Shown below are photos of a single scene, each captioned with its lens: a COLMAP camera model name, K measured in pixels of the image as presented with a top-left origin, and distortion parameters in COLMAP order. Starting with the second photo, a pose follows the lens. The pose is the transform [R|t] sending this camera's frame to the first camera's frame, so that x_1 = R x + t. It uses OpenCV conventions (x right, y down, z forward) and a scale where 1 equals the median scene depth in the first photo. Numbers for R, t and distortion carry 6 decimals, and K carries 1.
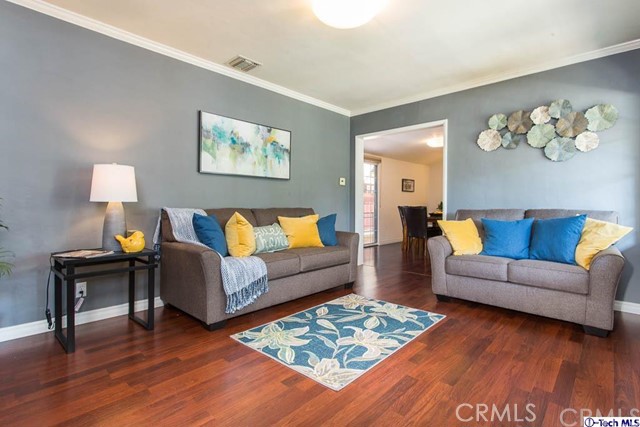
lens RADIAL K [[308.2, 0, 303.0], [0, 308.2, 207.2], [0, 0, 1]] dist [0.000954, 0.000017]
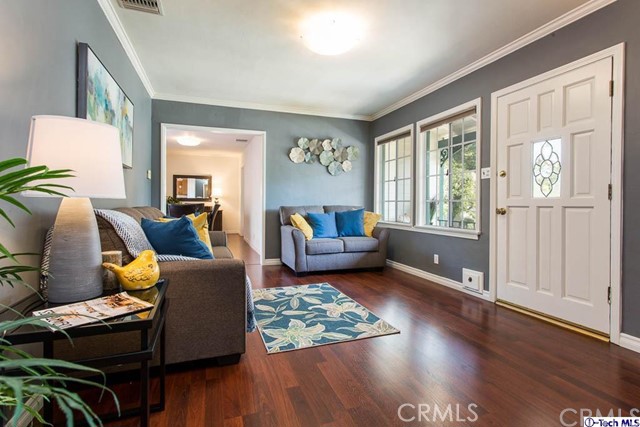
lens RADIAL K [[308.2, 0, 321.7], [0, 308.2, 207.9], [0, 0, 1]] dist [0.000954, 0.000017]
pose [[0.460013, -0.015525, 0.887777, -0.735626], [0.003994, 0.999873, 0.015416, -0.006049], [-0.887903, -0.003546, 0.460016, 0.363278]]
